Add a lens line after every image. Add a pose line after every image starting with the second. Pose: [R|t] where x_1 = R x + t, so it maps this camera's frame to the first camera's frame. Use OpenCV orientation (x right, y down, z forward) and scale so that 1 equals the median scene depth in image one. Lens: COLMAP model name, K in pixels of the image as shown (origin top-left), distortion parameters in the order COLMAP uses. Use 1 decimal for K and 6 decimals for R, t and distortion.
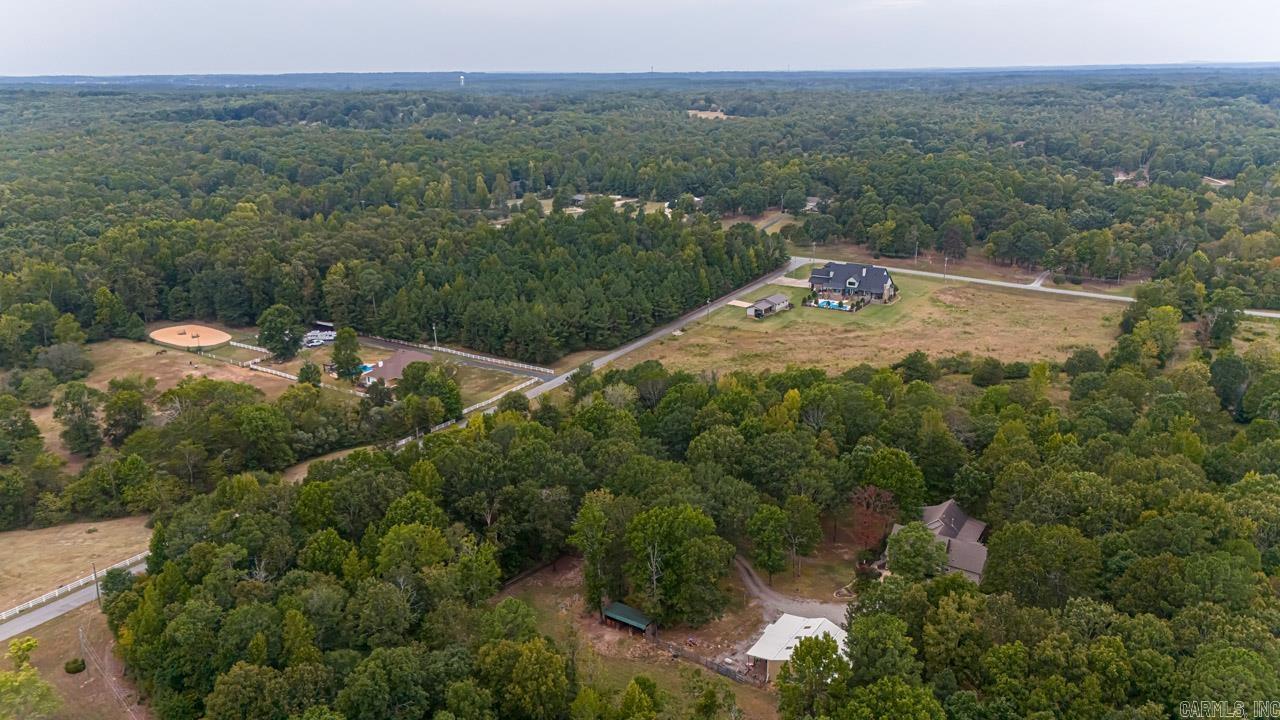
lens RADIAL K [[930.6, 0, 641.8], [0, 930.6, 362.5], [0, 0, 1]] dist [0.099640, -0.126110]
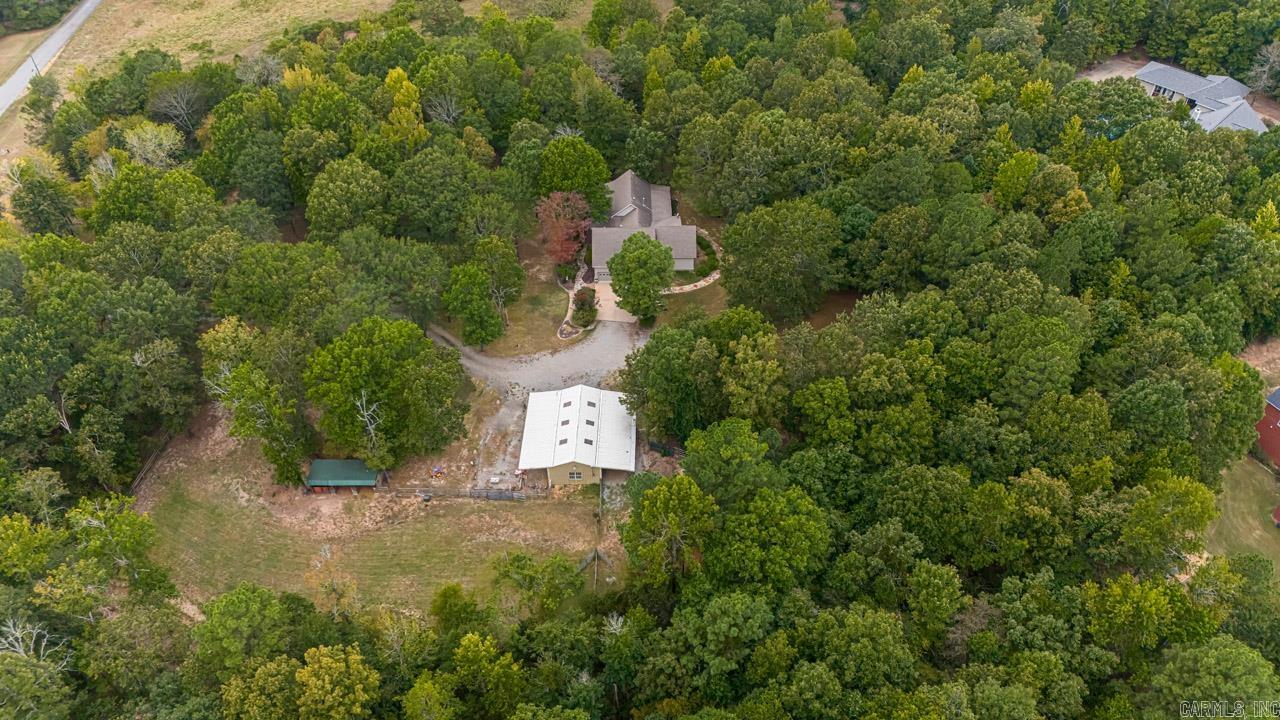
lens RADIAL K [[937.0, 0, 641.4], [0, 937.0, 357.6], [0, 0, 1]] dist [0.077015, -0.079411]
pose [[0.836849, -0.374970, 0.398851, -0.035785], [0.160719, 0.864760, 0.475772, -0.058939], [-0.523310, -0.334046, 0.783939, 0.134940]]
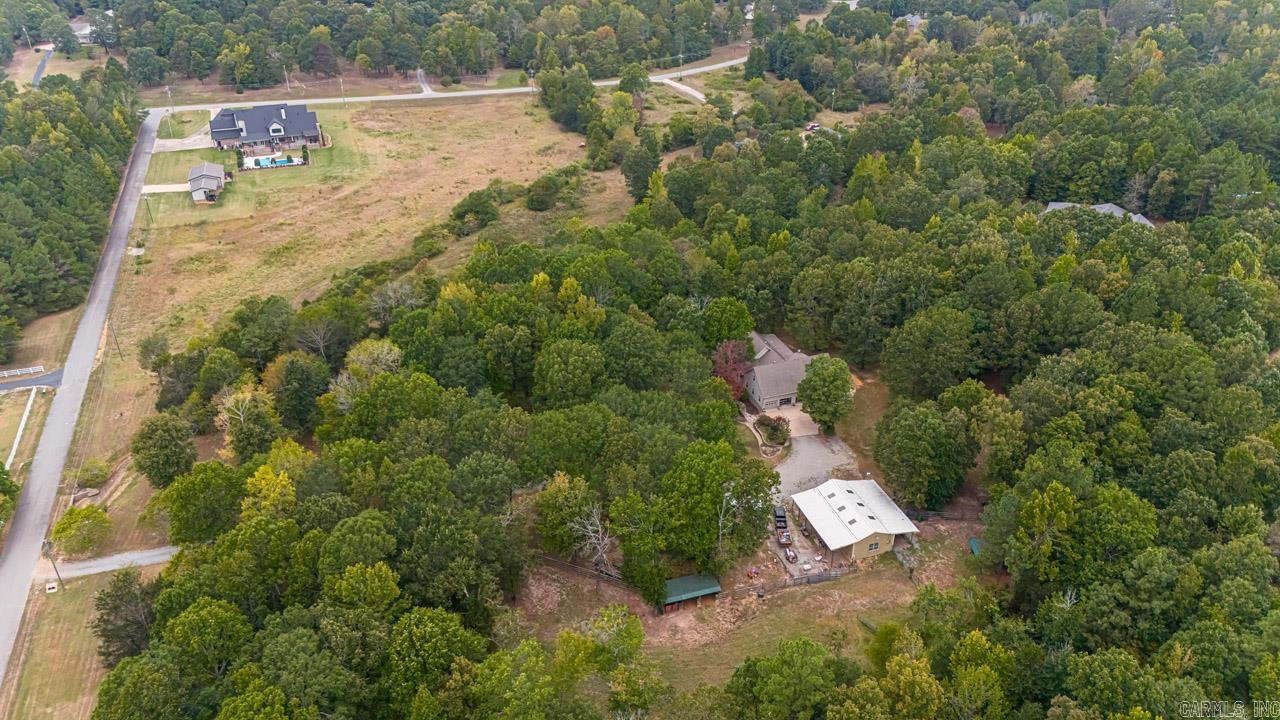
lens RADIAL K [[937.0, 0, 641.4], [0, 937.0, 357.6], [0, 0, 1]] dist [0.077015, -0.079411]
pose [[0.619155, -0.383236, 0.685403, -0.237945], [0.233054, 0.923179, 0.305657, -0.084100], [-0.749888, -0.029513, 0.660906, 0.208400]]
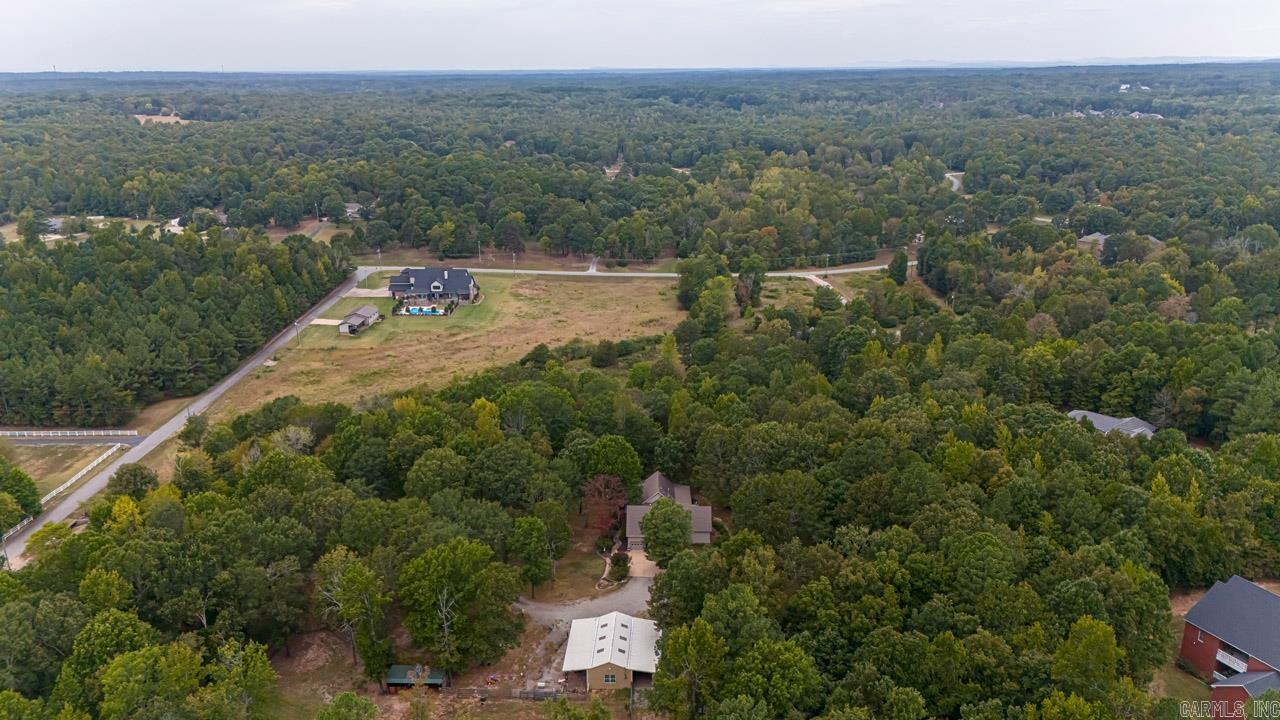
lens RADIAL K [[930.6, 0, 641.8], [0, 930.6, 362.5], [0, 0, 1]] dist [0.099640, -0.126110]
pose [[0.851243, -0.154861, 0.501402, -0.103425], [0.156058, 0.986943, 0.039879, -0.012181], [-0.501031, 0.044301, 0.864295, 0.042382]]
